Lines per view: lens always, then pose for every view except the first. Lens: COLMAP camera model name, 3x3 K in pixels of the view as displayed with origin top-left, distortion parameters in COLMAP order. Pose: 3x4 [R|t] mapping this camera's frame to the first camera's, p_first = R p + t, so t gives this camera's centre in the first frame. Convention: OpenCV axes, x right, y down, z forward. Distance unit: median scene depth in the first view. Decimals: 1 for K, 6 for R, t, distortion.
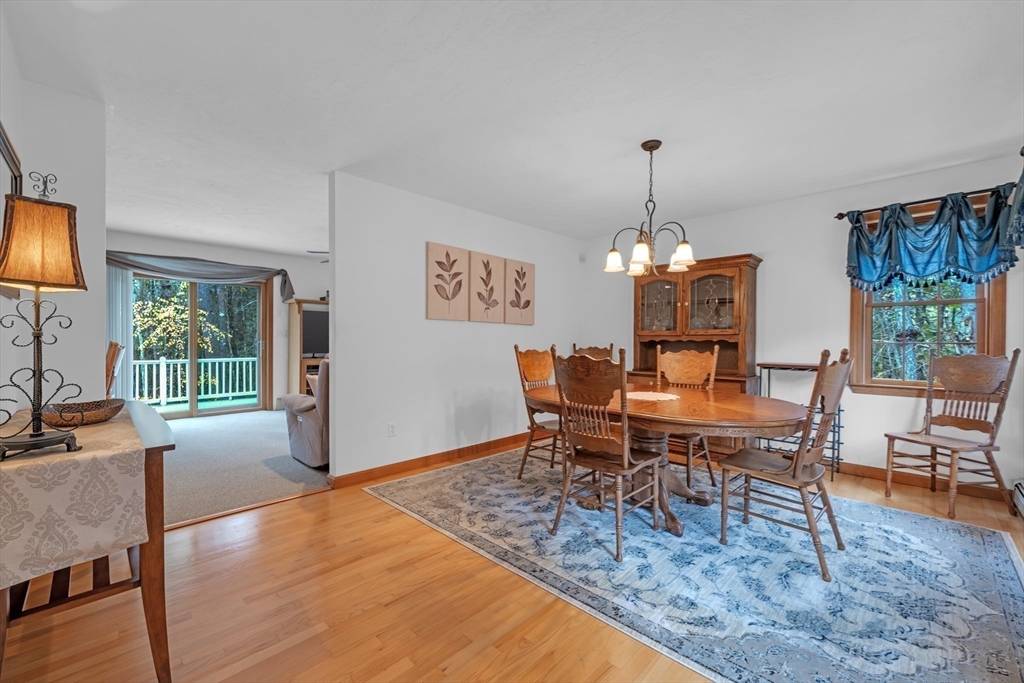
lens RADIAL K [[412.3, 0, 510.3], [0, 412.3, 342.0], [0, 0, 1]] dist [0.002755, -0.000005]
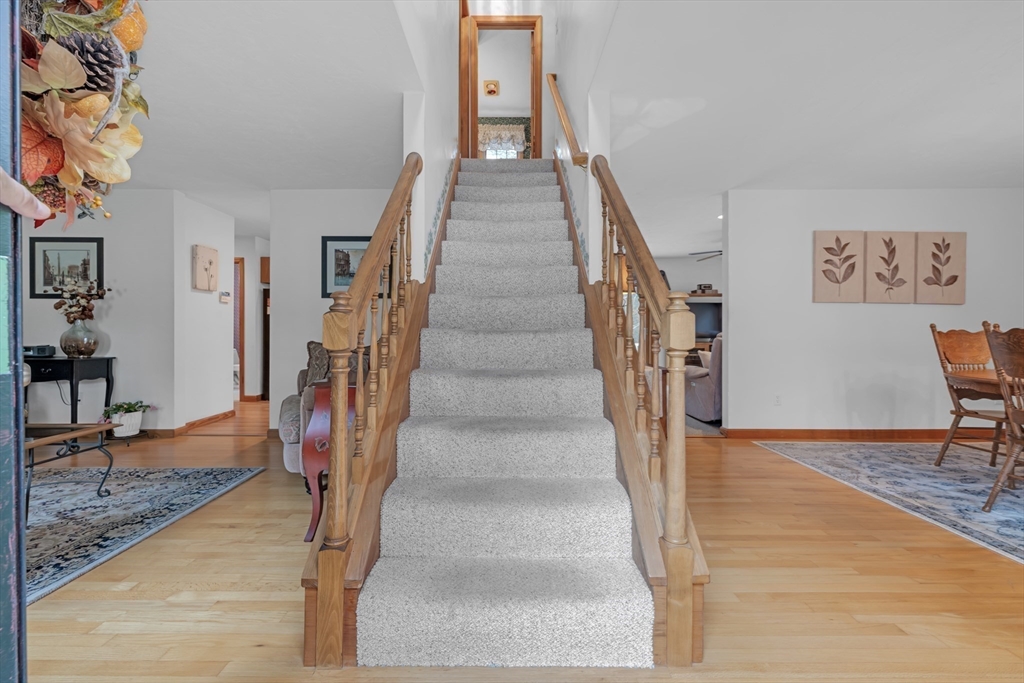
lens RADIAL K [[412.3, 0, 503.4], [0, 412.3, 334.9], [0, 0, 1]] dist [0.002755, -0.000005]
pose [[0.699997, 0.002404, -0.714141, 0.001909], [-0.003484, 0.999994, -0.000048, 0.034760], [0.714137, 0.002522, 0.700001, -0.370486]]
